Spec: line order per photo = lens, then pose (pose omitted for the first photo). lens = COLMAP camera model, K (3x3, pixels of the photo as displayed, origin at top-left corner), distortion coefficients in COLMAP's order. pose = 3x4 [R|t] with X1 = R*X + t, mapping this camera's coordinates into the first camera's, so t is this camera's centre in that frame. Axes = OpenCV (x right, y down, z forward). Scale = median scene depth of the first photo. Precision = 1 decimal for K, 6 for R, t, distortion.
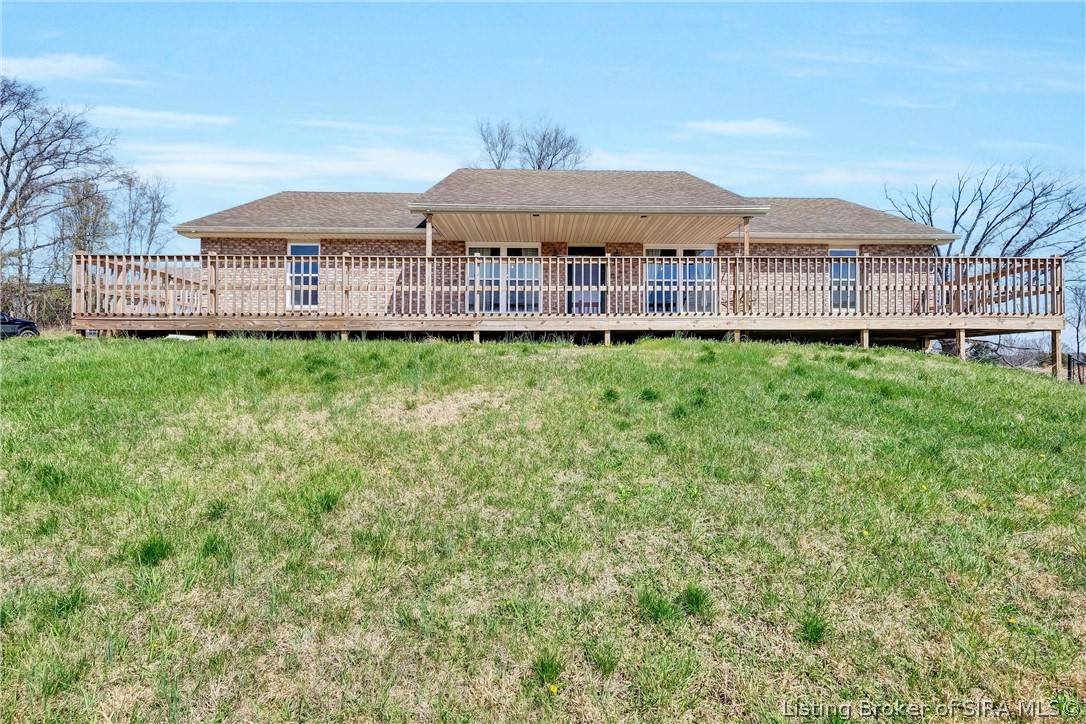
lens RADIAL K [[478.6, 0, 542.2], [0, 478.6, 359.8], [0, 0, 1]] dist [-0.001346, 0.001021]
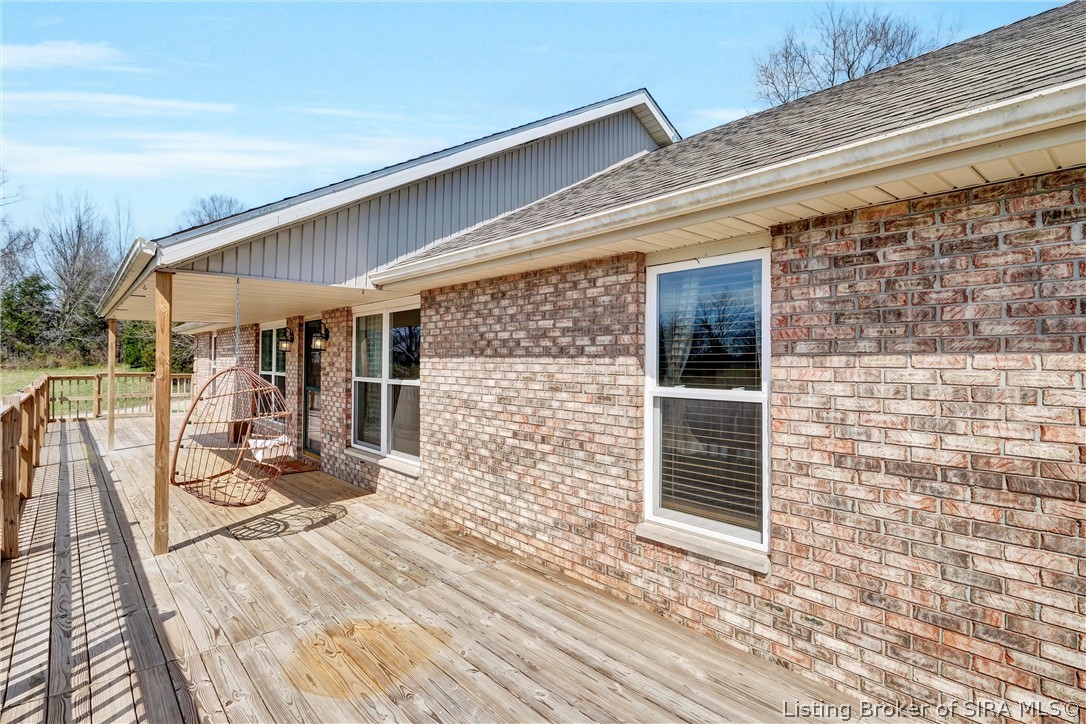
lens RADIAL K [[478.6, 0, 543.2], [0, 478.6, 359.6], [0, 0, 1]] dist [-0.001346, 0.001021]
pose [[0.696819, -0.003885, -0.717236, 0.772433], [-0.003612, 0.999954, -0.008926, -0.188410], [0.717238, 0.008810, 0.696773, 0.816528]]
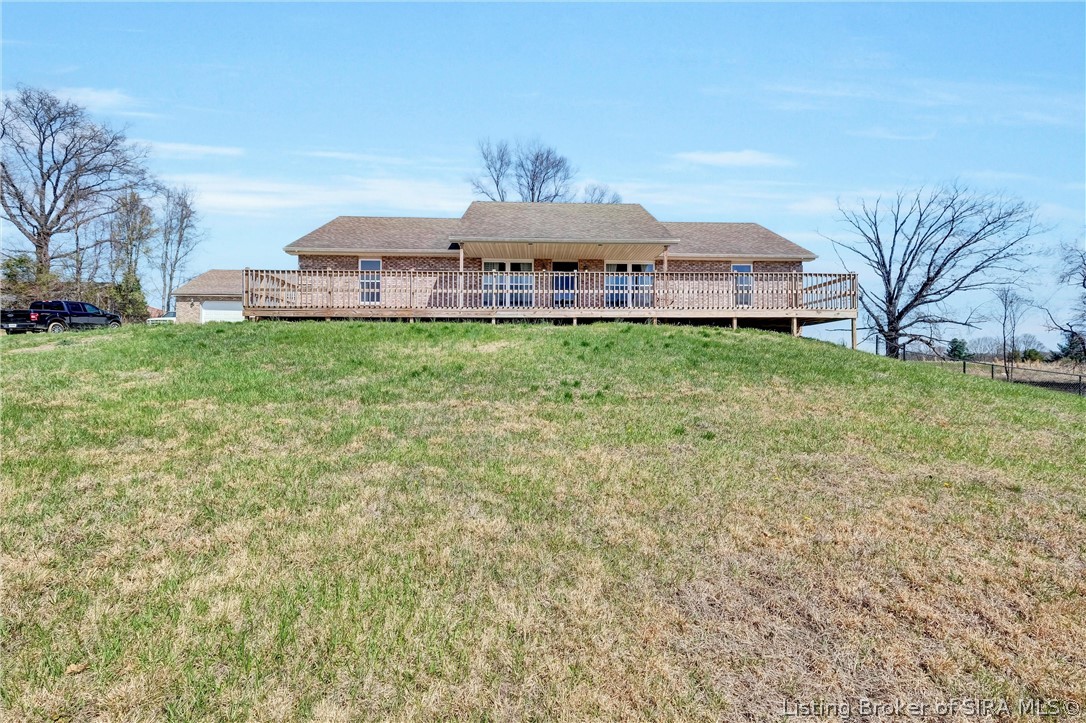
lens RADIAL K [[478.6, 0, 544.2], [0, 478.6, 355.8], [0, 0, 1]] dist [-0.001346, 0.001021]
pose [[0.999852, 0.000723, 0.017182, 0.003835], [-0.000633, 0.999986, -0.005265, 0.057413], [-0.017186, 0.005254, 0.999839, -0.463782]]
